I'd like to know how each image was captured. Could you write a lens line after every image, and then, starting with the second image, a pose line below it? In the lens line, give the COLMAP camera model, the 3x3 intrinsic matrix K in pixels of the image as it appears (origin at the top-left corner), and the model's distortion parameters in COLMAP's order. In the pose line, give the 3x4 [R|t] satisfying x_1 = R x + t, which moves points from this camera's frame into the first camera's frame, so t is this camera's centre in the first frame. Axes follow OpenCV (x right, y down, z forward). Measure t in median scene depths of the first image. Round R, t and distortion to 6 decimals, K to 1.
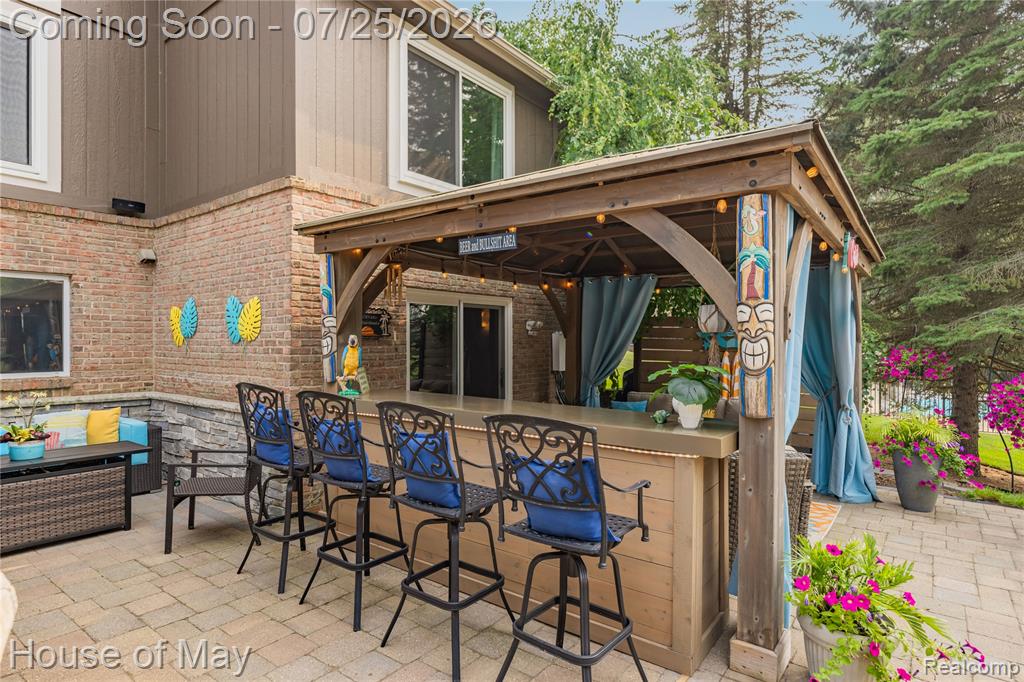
lens RADIAL K [[560.5, 0, 510.6], [0, 560.5, 339.2], [0, 0, 1]] dist [0.004711, -0.000142]
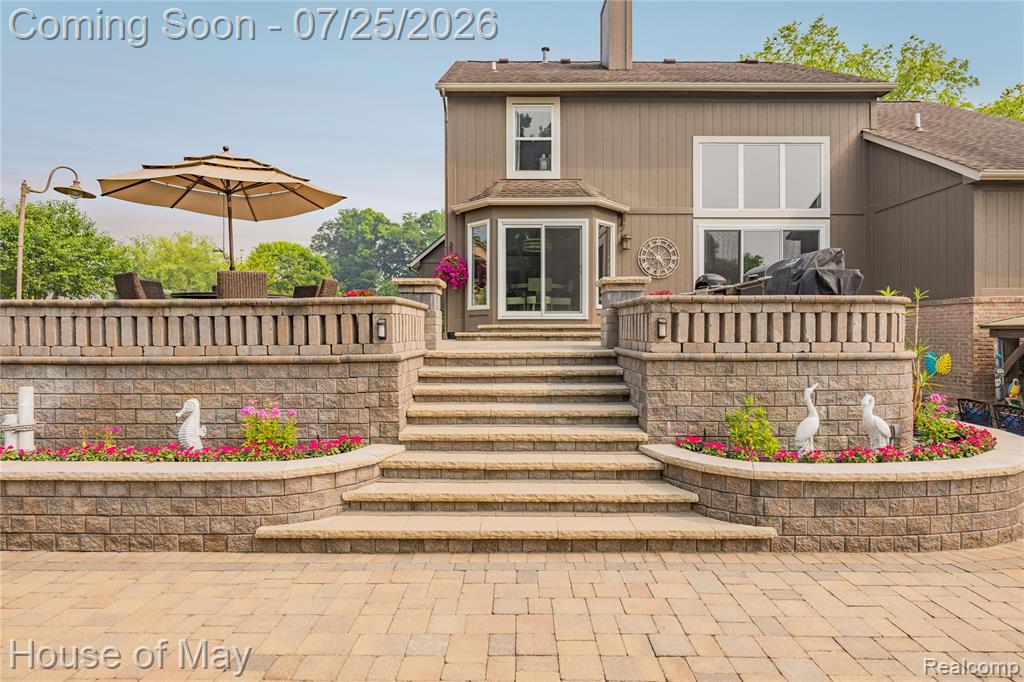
lens RADIAL K [[560.5, 0, 508.0], [0, 560.5, 341.8], [0, 0, 1]] dist [0.004711, -0.000142]
pose [[0.597461, 0.008928, -0.801849, 0.261190], [0.001372, 0.999925, 0.012156, -0.163959], [0.801897, -0.008363, 0.597404, -1.701312]]
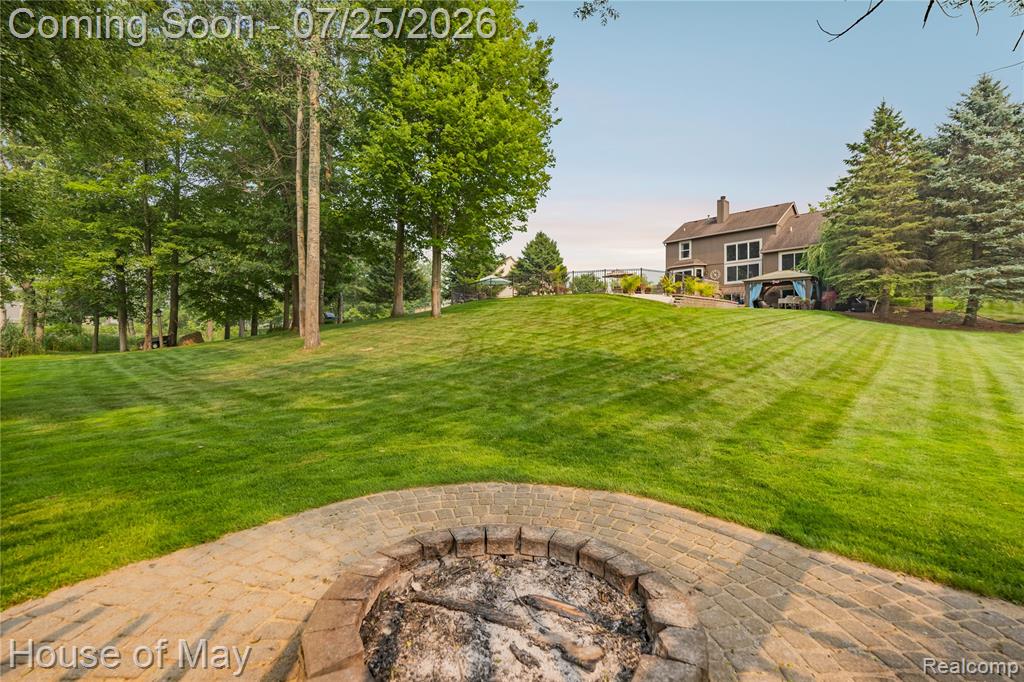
lens RADIAL K [[438.3, 0, 509.9], [0, 438.3, 339.4], [0, 0, 1]] dist [0.001722, 0.000040]
pose [[-0.192982, -0.003213, -0.981197, 8.116996], [-0.006157, 0.999979, -0.002064, 0.818597], [0.981183, 0.005643, -0.192998, -1.799573]]
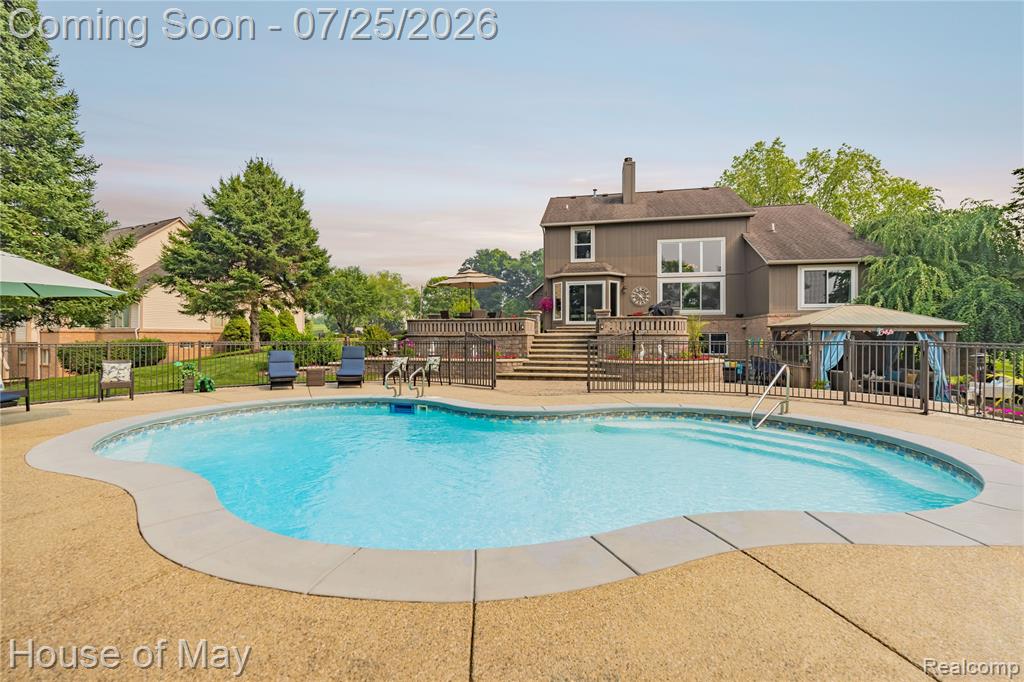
lens RADIAL K [[438.3, 0, 506.5], [0, 438.3, 335.9], [0, 0, 1]] dist [0.001722, 0.000040]
pose [[0.414608, -0.005367, -0.909984, 2.236915], [-0.001001, 0.999979, -0.006354, -0.080871], [0.910000, 0.003545, 0.414594, -2.755779]]
